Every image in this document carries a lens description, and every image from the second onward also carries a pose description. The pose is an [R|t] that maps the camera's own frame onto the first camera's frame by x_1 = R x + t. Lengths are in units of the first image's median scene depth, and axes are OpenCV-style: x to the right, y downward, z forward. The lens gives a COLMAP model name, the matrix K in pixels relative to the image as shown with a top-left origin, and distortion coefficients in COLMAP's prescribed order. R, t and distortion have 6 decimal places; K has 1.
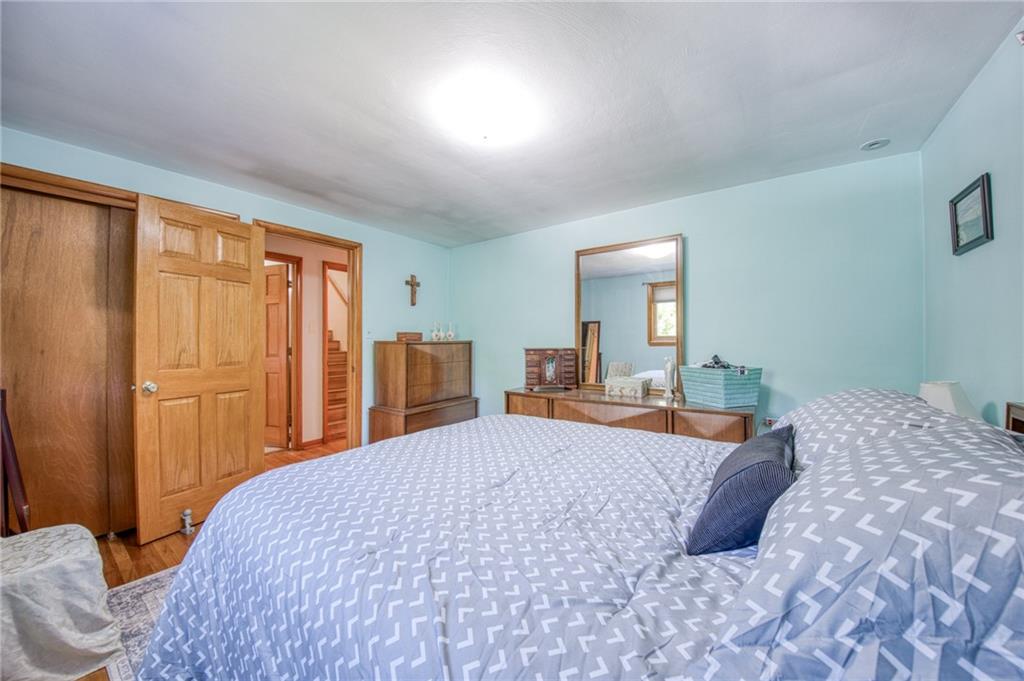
lens RADIAL K [[358.7, 0, 528.2], [0, 358.7, 338.7], [0, 0, 1]] dist [-0.000342, -0.000063]
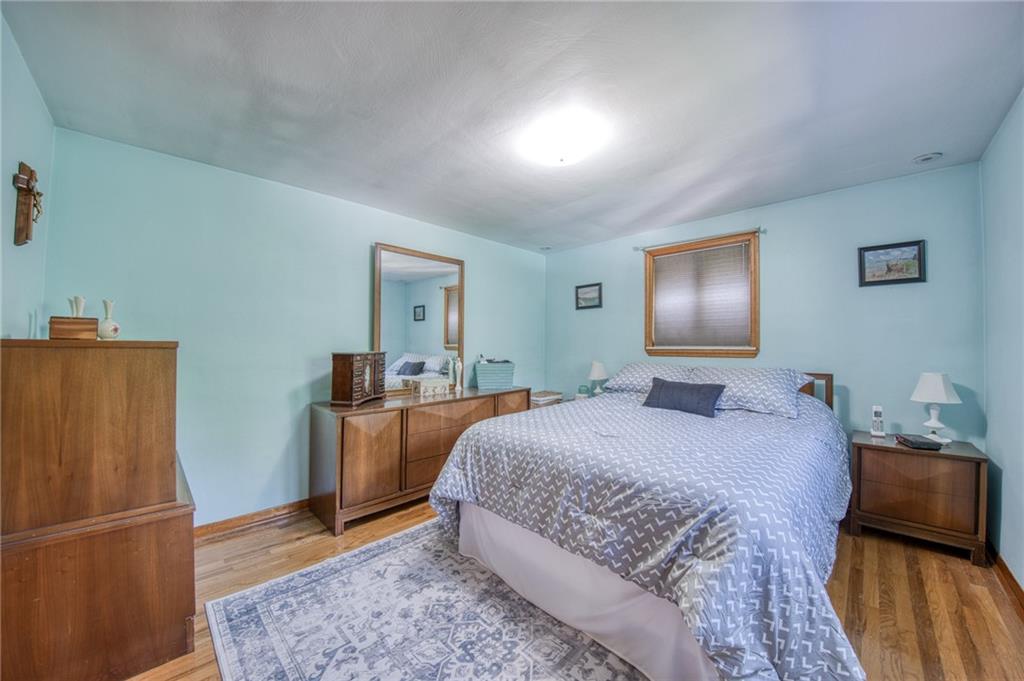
lens RADIAL K [[365.6, 0, 509.6], [0, 365.6, 345.6], [0, 0, 1]] dist [-0.000048, -0.000167]
pose [[0.186321, 0.007891, 0.982457, -0.758444], [0.001766, 0.999963, -0.008367, 0.019361], [-0.982487, 0.003294, 0.186300, 0.560352]]
